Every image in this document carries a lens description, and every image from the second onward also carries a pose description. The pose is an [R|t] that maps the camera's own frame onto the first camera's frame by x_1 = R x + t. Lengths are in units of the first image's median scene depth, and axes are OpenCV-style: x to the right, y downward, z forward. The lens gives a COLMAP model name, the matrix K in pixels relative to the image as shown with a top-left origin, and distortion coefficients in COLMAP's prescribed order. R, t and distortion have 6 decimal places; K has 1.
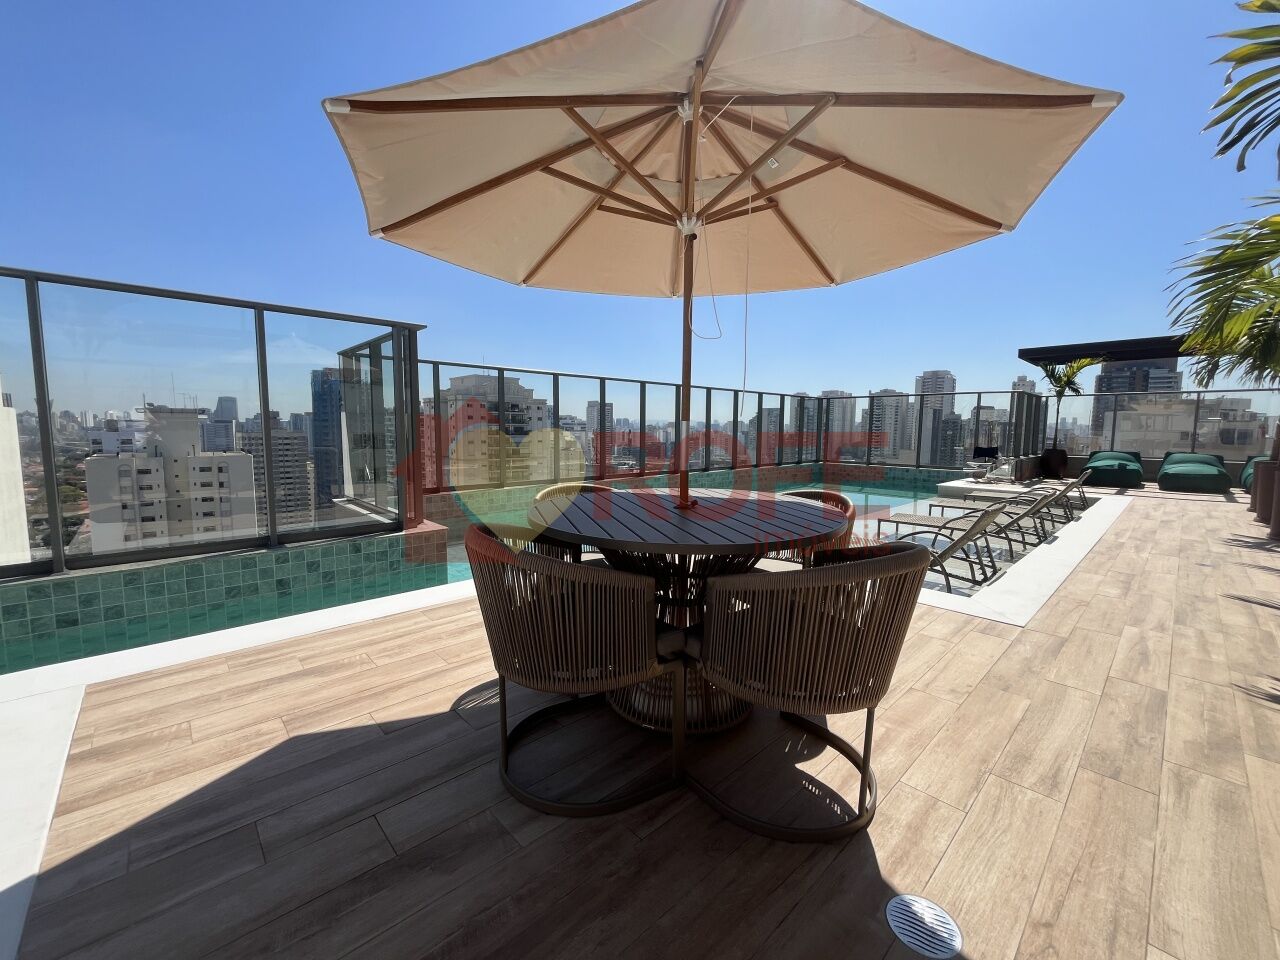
lens RADIAL K [[517.2, 0, 639.9], [0, 517.2, 479.3], [0, 0, 1]] dist [-0.003275, 0.000330]
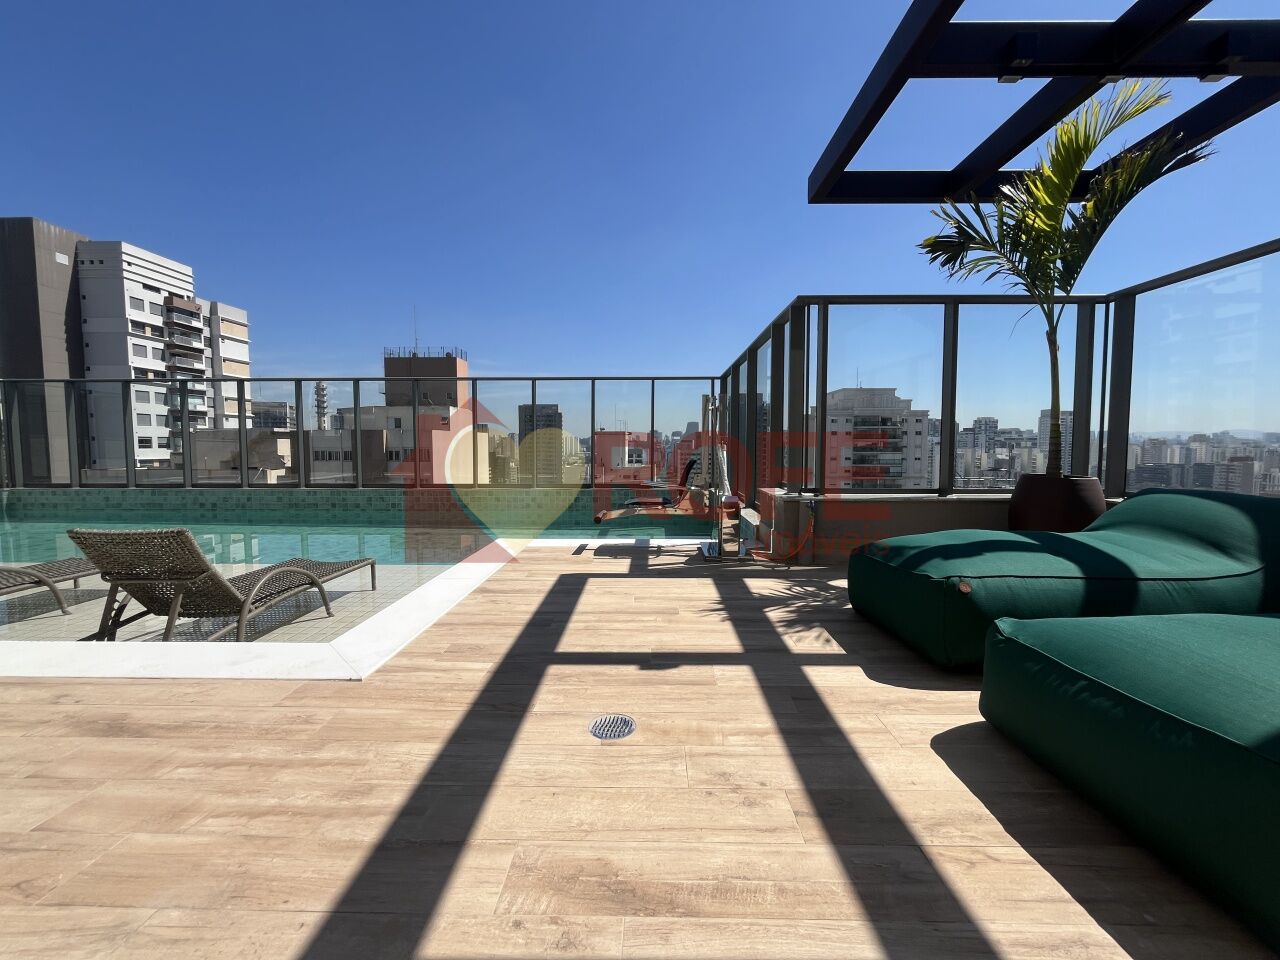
lens RADIAL K [[517.2, 0, 642.7], [0, 517.2, 476.1], [0, 0, 1]] dist [-0.003275, 0.000330]
pose [[0.717729, 0.034797, -0.695453, 4.581914], [-0.062057, 0.997973, -0.014112, -0.218183], [0.693552, 0.053286, 0.718433, 3.540224]]
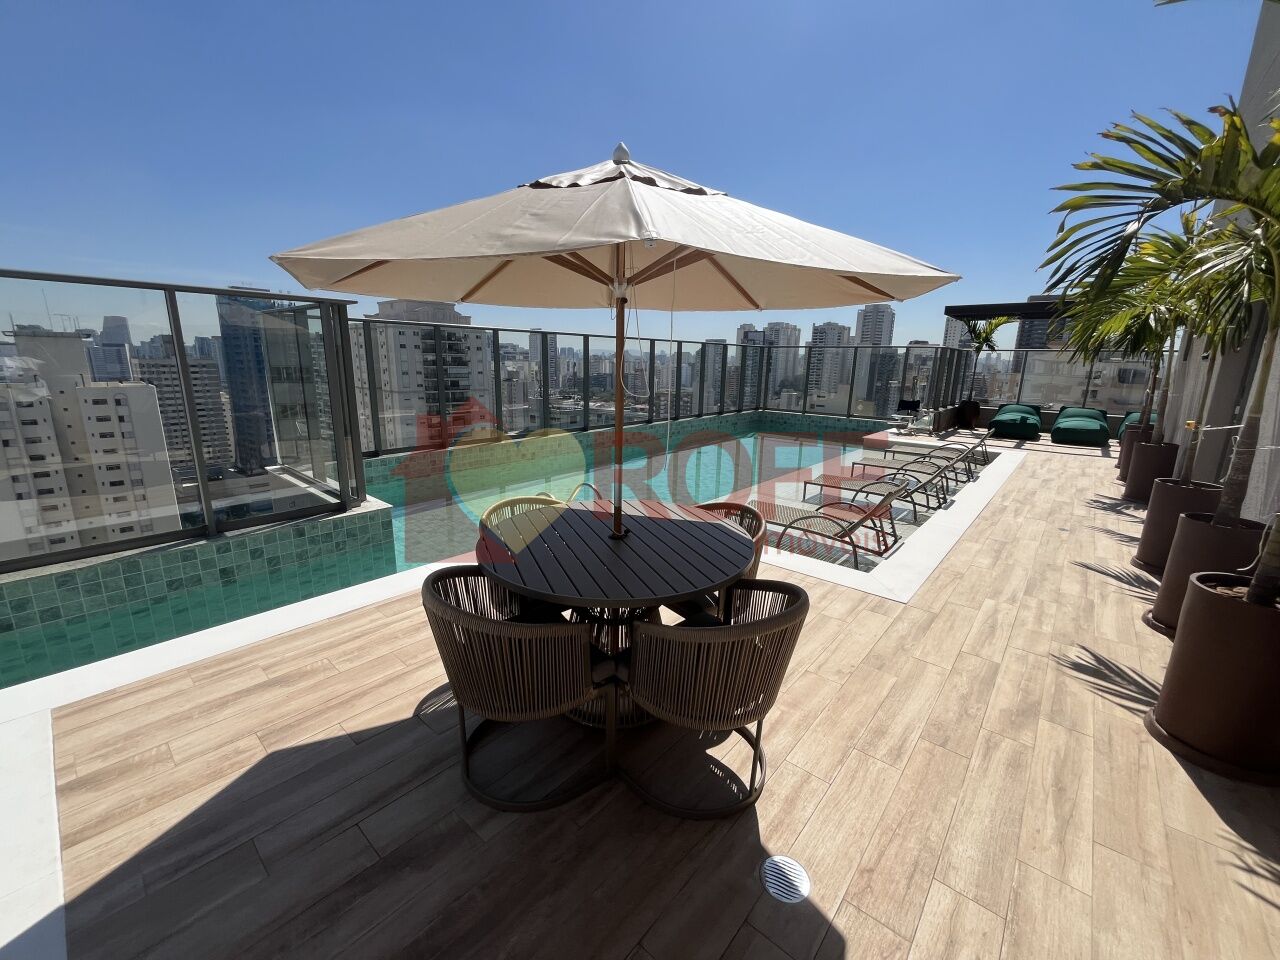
lens RADIAL K [[517.2, 0, 641.1], [0, 517.2, 480.0], [0, 0, 1]] dist [-0.003275, 0.000330]
pose [[0.994441, -0.011091, 0.104706, 0.017436], [-0.002845, 0.991243, 0.132017, -0.201309], [-0.105253, -0.131581, 0.985702, -0.097988]]
